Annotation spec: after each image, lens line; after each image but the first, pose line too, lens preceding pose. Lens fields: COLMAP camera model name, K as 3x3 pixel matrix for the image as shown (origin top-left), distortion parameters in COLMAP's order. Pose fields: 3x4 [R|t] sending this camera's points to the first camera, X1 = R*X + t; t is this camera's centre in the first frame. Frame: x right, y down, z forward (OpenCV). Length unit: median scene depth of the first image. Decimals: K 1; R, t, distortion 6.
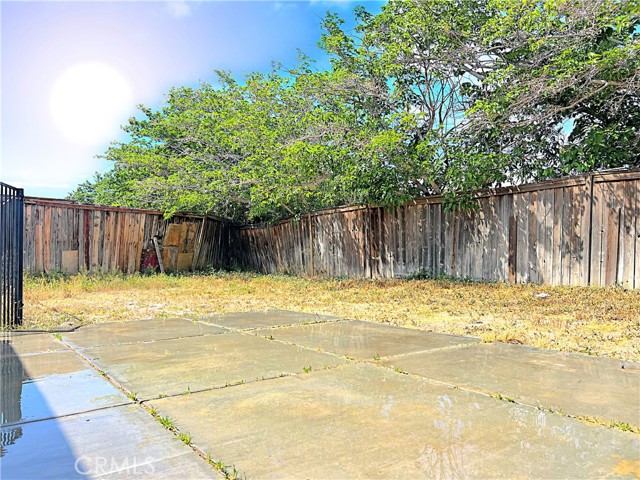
lens RADIAL K [[485.7, 0, 329.9], [0, 485.7, 241.7], [0, 0, 1]] dist [0.040209, -0.009636]
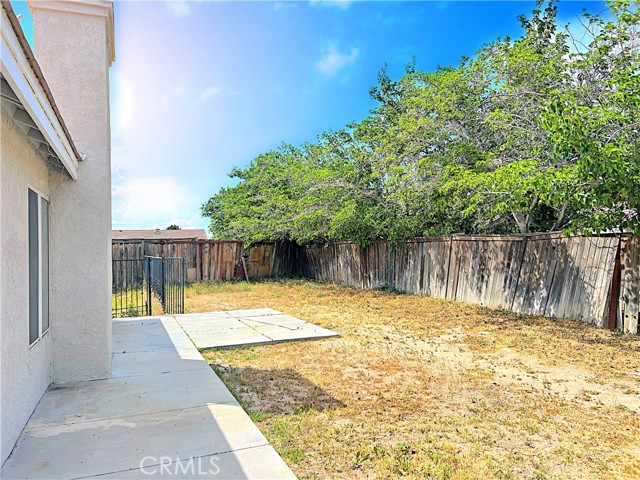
lens RADIAL K [[485.7, 0, 329.9], [0, 485.7, 241.7], [0, 0, 1]] dist [0.040209, -0.009636]
pose [[0.970007, -0.012018, -0.242781, 0.326081], [0.017186, 0.999668, 0.019180, -0.094795], [0.242470, -0.022777, 0.969892, -0.487393]]
